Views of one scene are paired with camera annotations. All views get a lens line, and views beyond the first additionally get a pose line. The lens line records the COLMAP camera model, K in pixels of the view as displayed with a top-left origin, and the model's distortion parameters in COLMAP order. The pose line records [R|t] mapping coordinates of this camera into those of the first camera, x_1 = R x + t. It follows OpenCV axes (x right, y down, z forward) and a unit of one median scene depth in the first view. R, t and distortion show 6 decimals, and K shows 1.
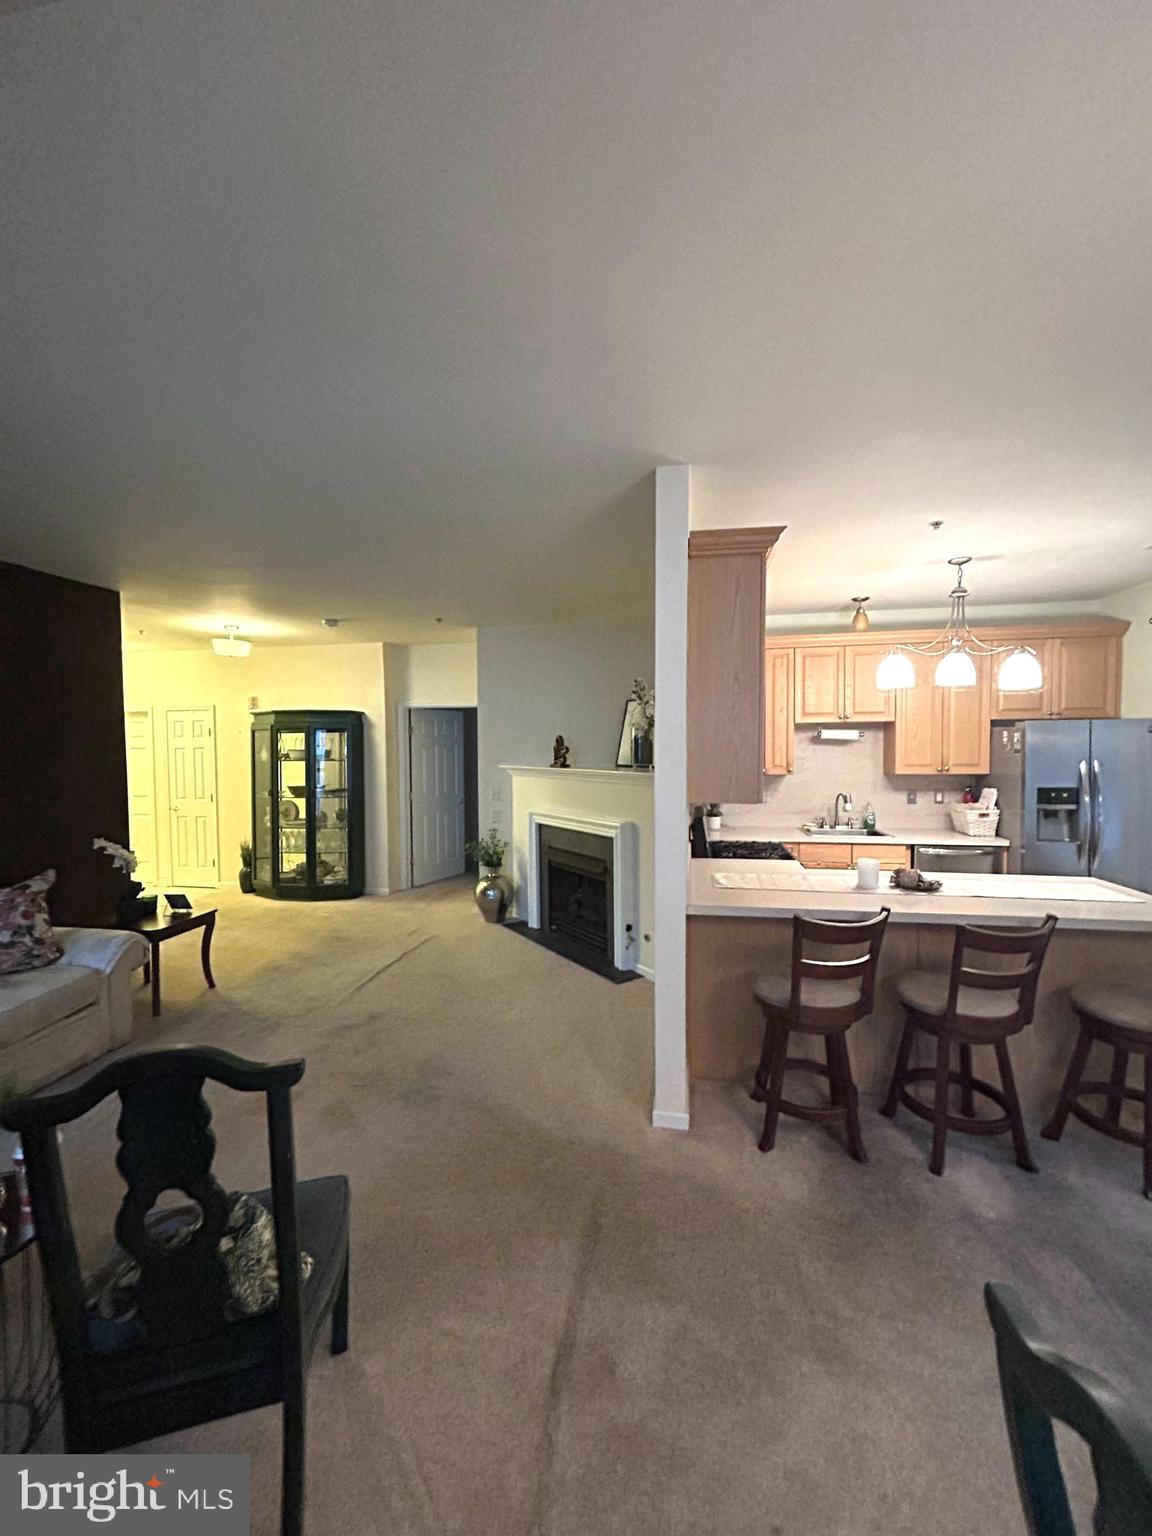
lens RADIAL K [[617.3, 0, 576.0], [0, 617.3, 768.0], [0, 0, 1]] dist [0.000415, 0.000044]
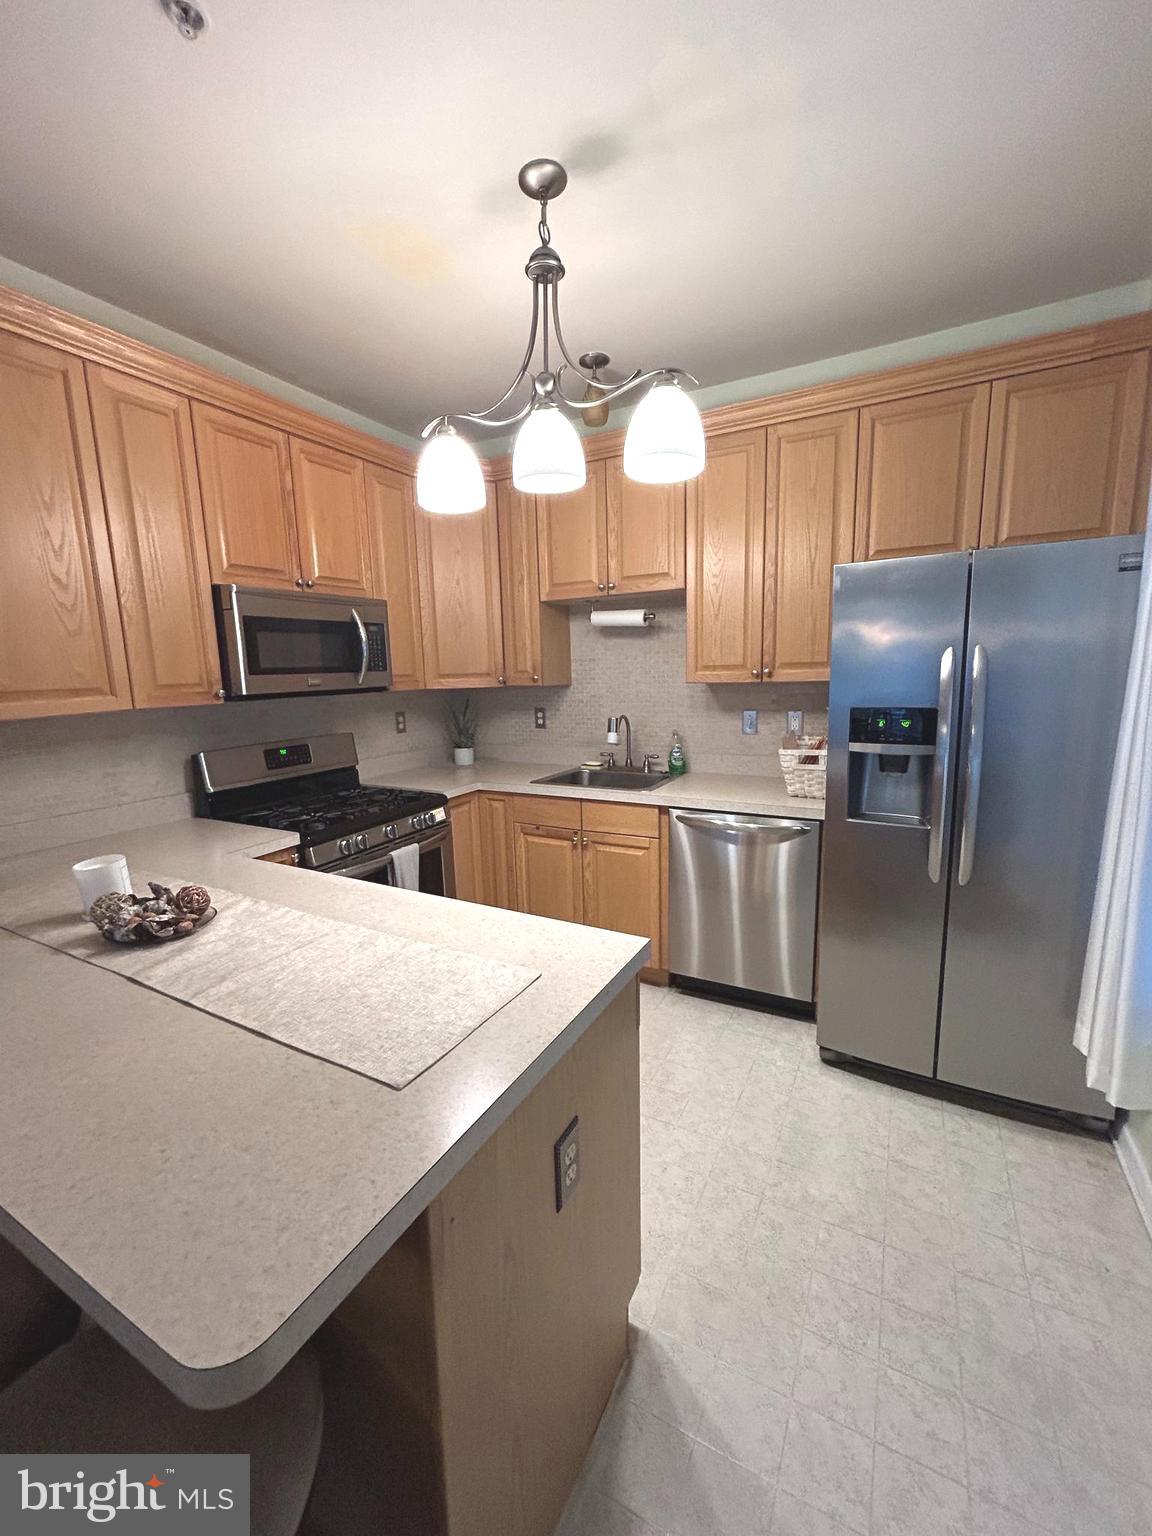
lens RADIAL K [[617.3, 0, 576.0], [0, 617.3, 768.0], [0, 0, 1]] dist [0.000415, 0.000044]
pose [[0.949364, 0.034690, -0.312256, 0.689331], [0.007569, 0.991072, 0.133114, 0.012644], [0.314086, -0.128737, 0.940626, 0.471336]]
